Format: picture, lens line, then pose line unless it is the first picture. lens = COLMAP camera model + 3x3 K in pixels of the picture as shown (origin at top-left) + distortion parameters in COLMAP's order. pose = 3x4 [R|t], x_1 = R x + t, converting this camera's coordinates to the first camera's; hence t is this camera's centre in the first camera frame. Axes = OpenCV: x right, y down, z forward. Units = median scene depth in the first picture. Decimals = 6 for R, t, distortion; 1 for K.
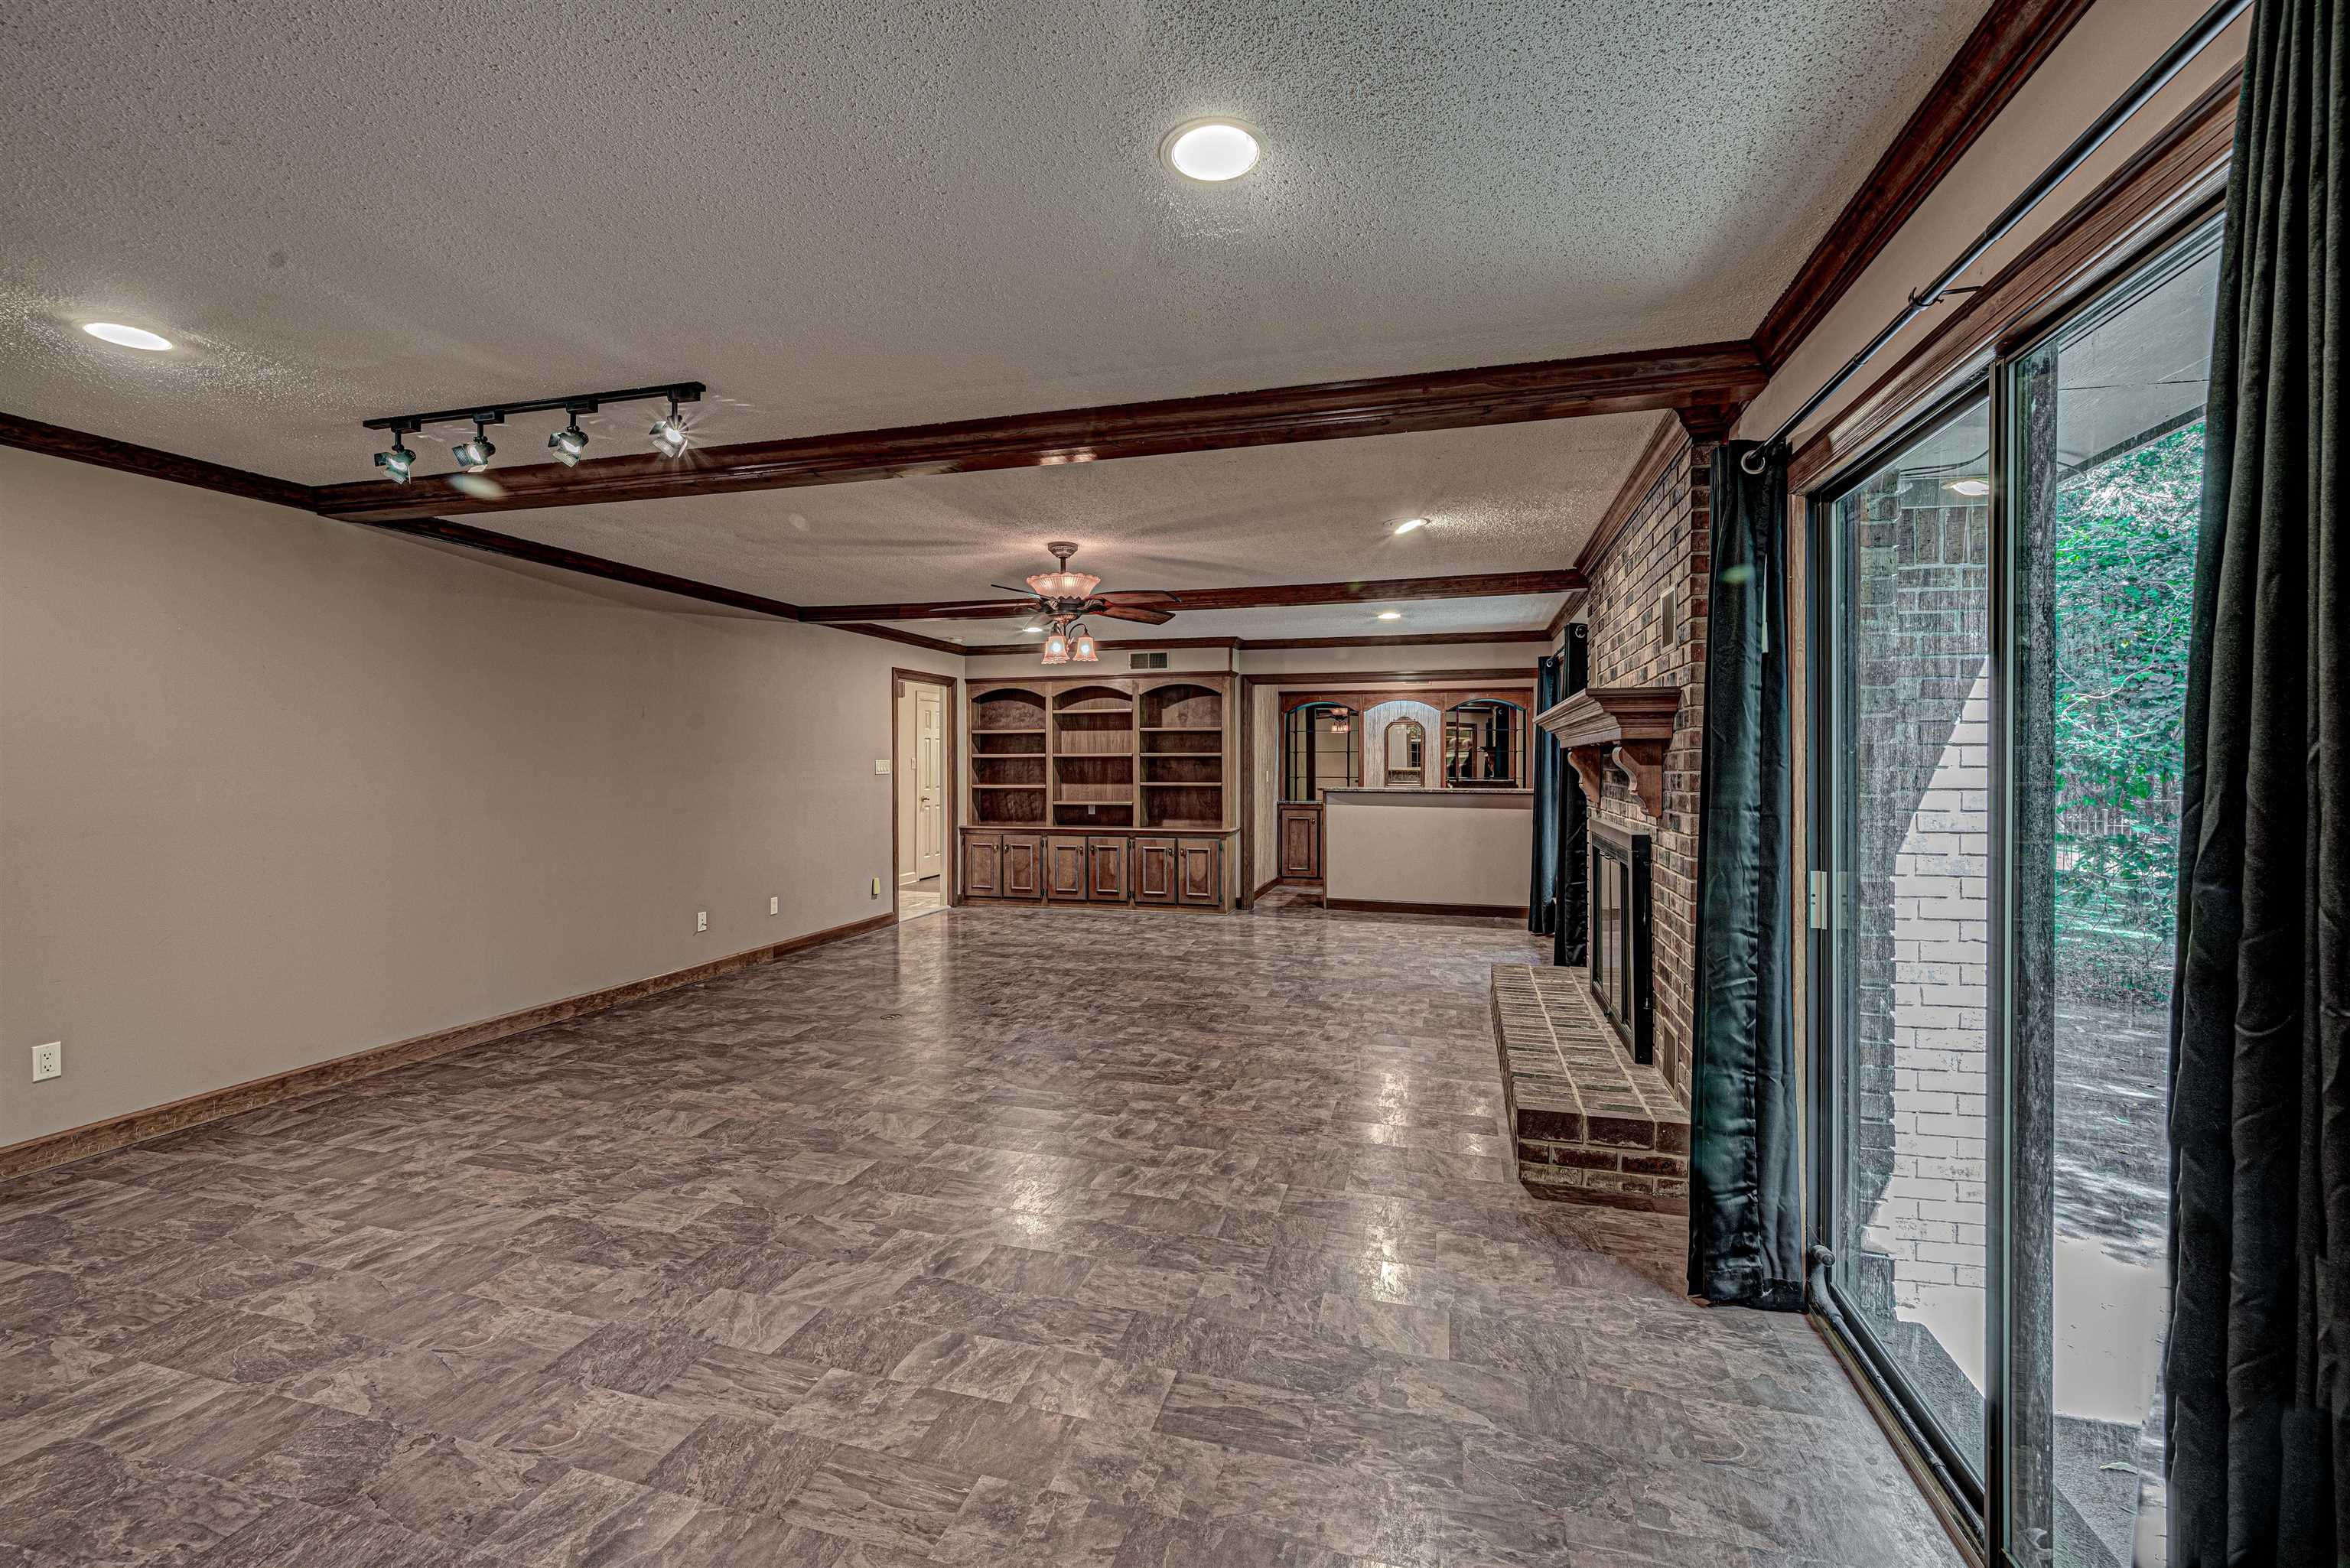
lens RADIAL K [[995.2, 0, 1180.2], [0, 995.2, 781.6], [0, 0, 1]] dist [-0.005969, -0.000236]
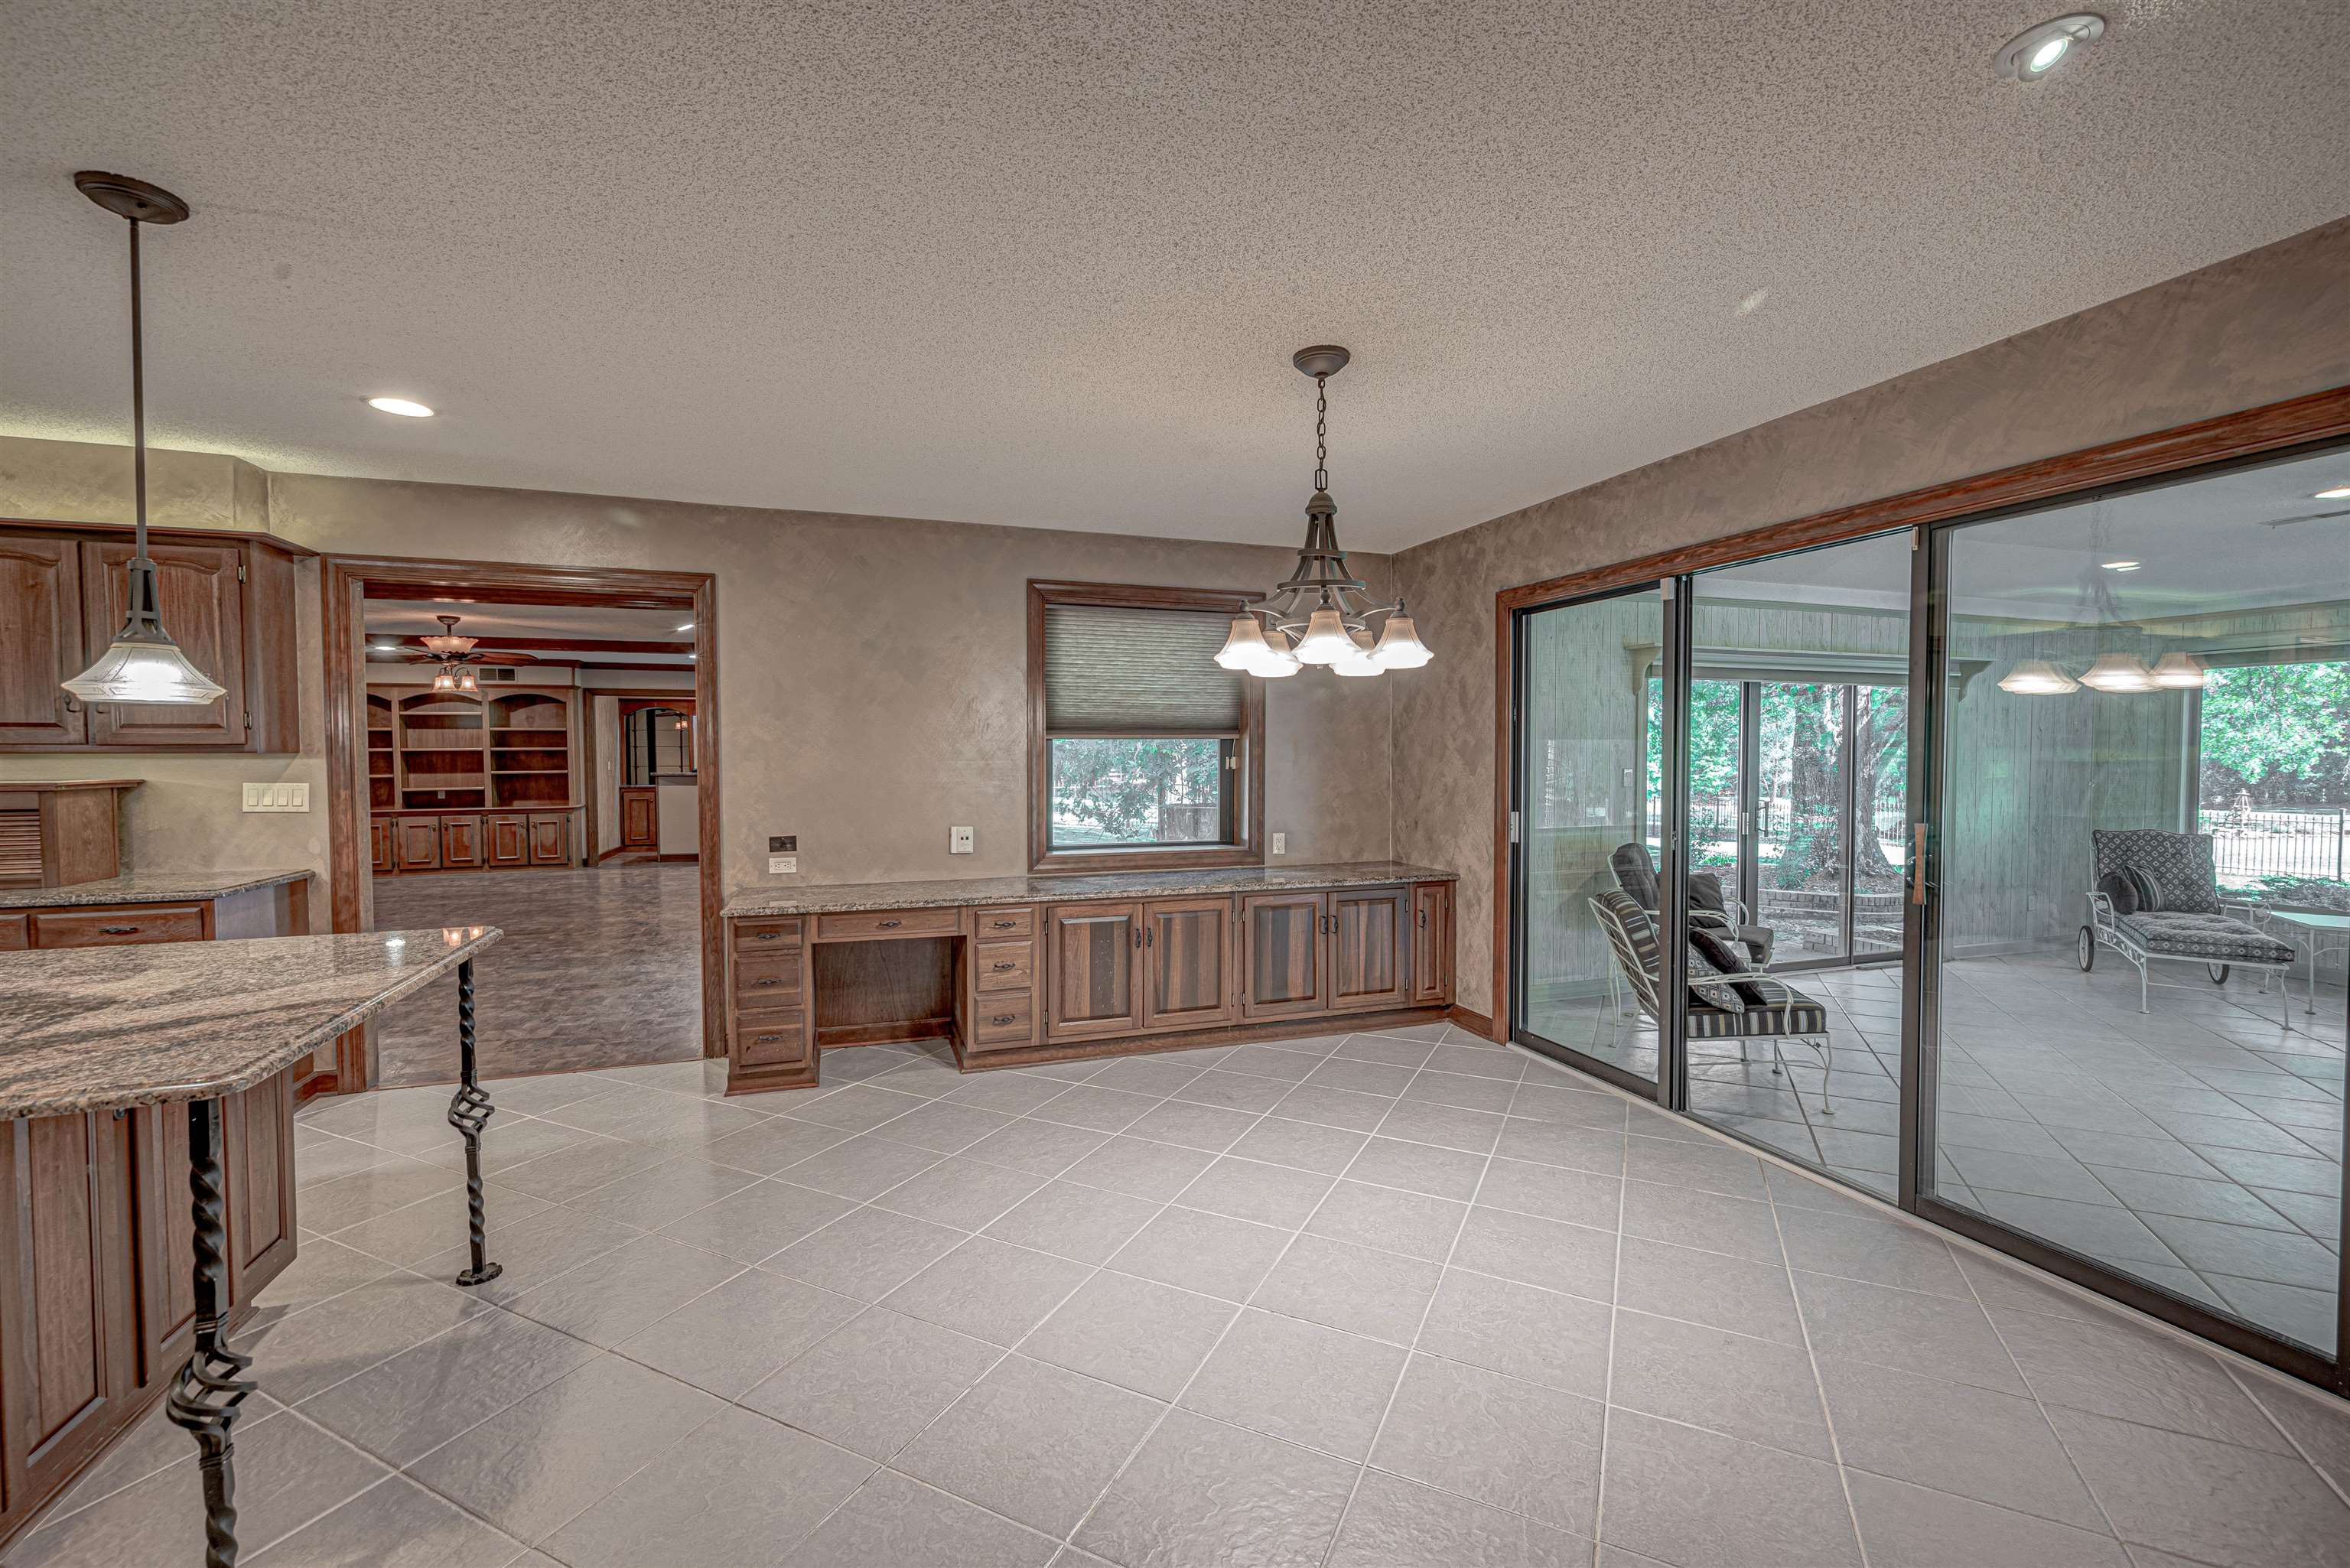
lens RADIAL K [[995.2, 0, 1188.6], [0, 995.2, 781.2], [0, 0, 1]] dist [-0.005969, -0.000236]
pose [[0.820780, -0.021031, 0.570858, -0.032827], [0.014434, 0.999767, 0.016079, 0.005707], [-0.571062, -0.004957, 0.820892, -0.522507]]
